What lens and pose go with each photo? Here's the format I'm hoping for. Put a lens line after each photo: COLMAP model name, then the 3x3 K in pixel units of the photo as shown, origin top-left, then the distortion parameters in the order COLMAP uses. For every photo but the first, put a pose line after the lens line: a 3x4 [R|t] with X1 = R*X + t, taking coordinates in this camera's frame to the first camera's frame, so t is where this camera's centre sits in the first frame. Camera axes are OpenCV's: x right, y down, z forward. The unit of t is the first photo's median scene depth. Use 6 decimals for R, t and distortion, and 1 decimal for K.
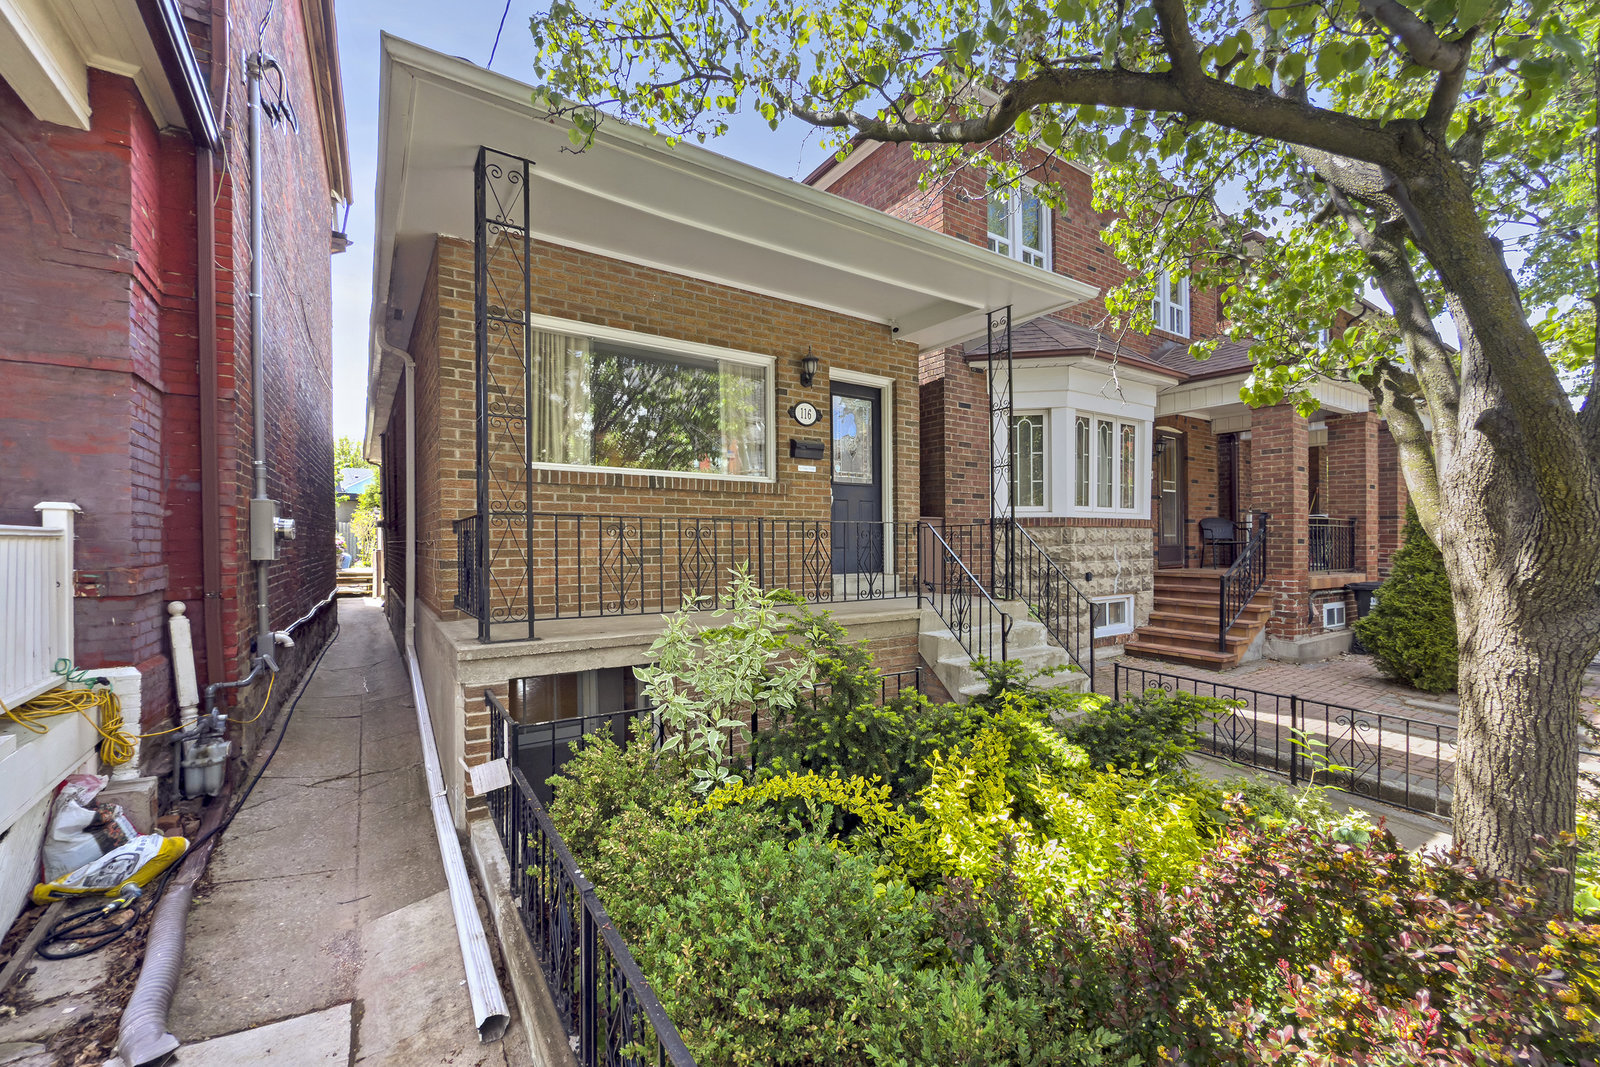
lens RADIAL K [[652.2, 0, 800.0], [0, 652.2, 533.5], [0, 0, 1]] dist [-0.000152, 0.000089]
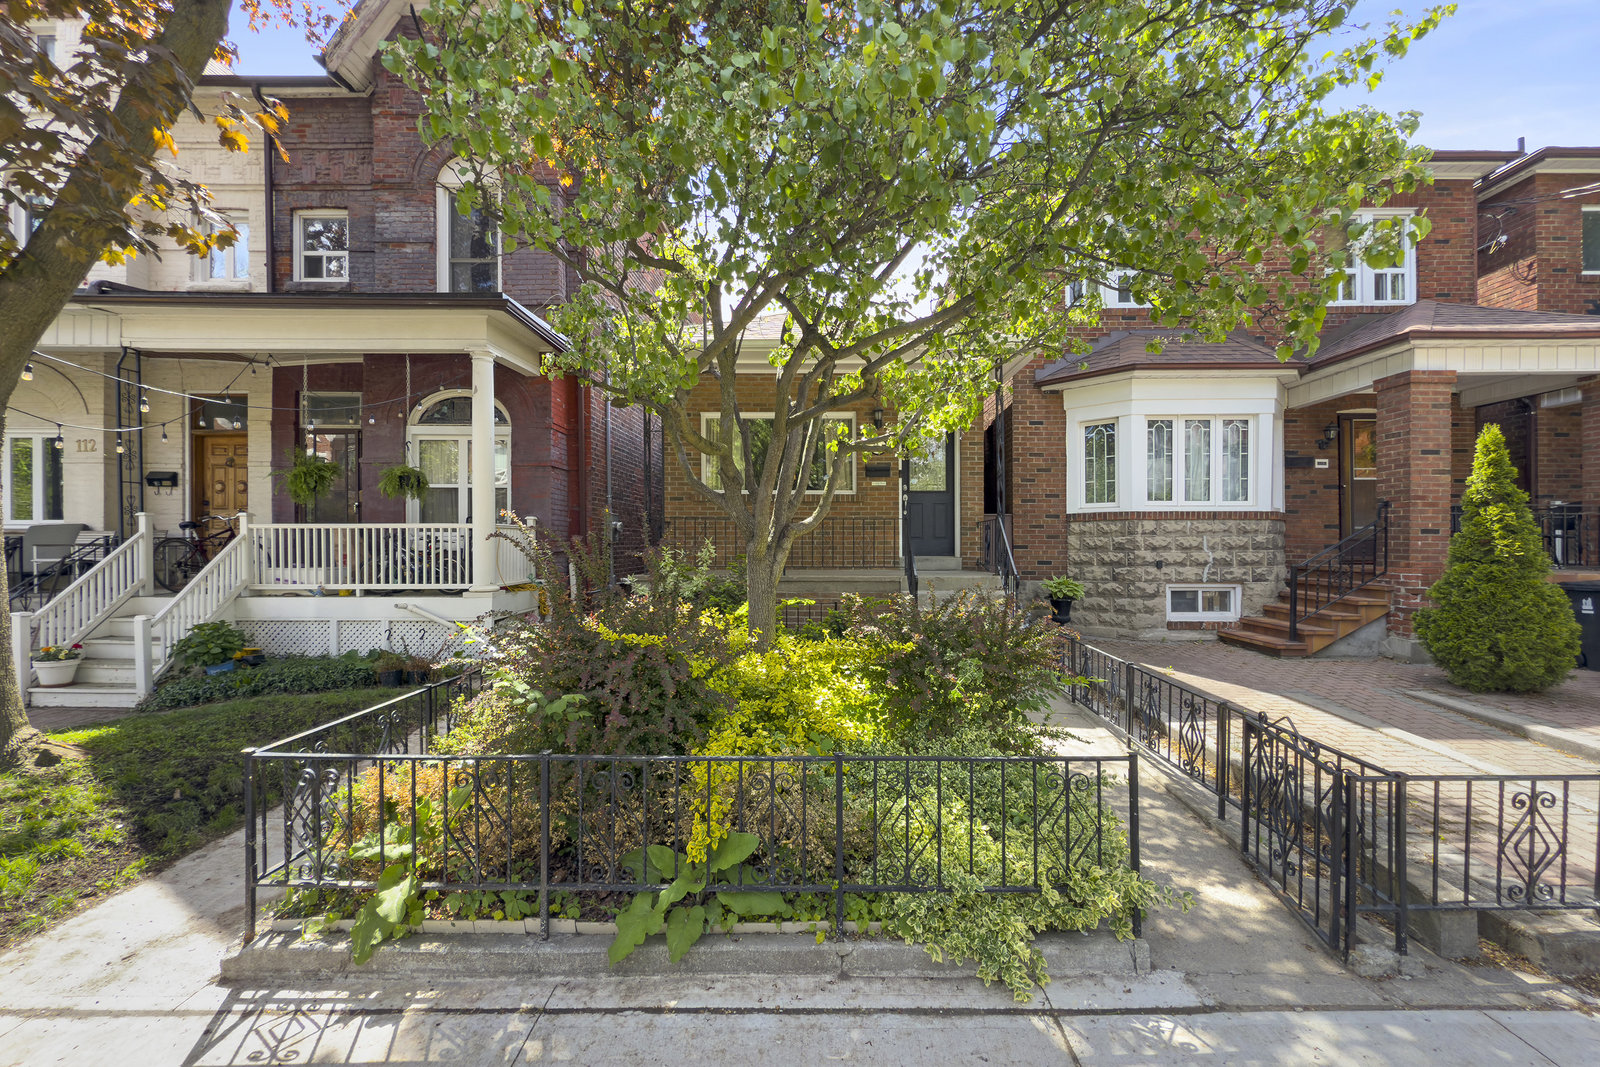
lens RADIAL K [[652.2, 0, 800.0], [0, 652.2, 533.5], [0, 0, 1]] dist [-0.000152, 0.000089]
pose [[0.827349, -0.004531, -0.561669, 0.558131], [0.003395, 0.999990, -0.003067, 0.014605], [0.561677, 0.000631, 0.827356, -0.263086]]
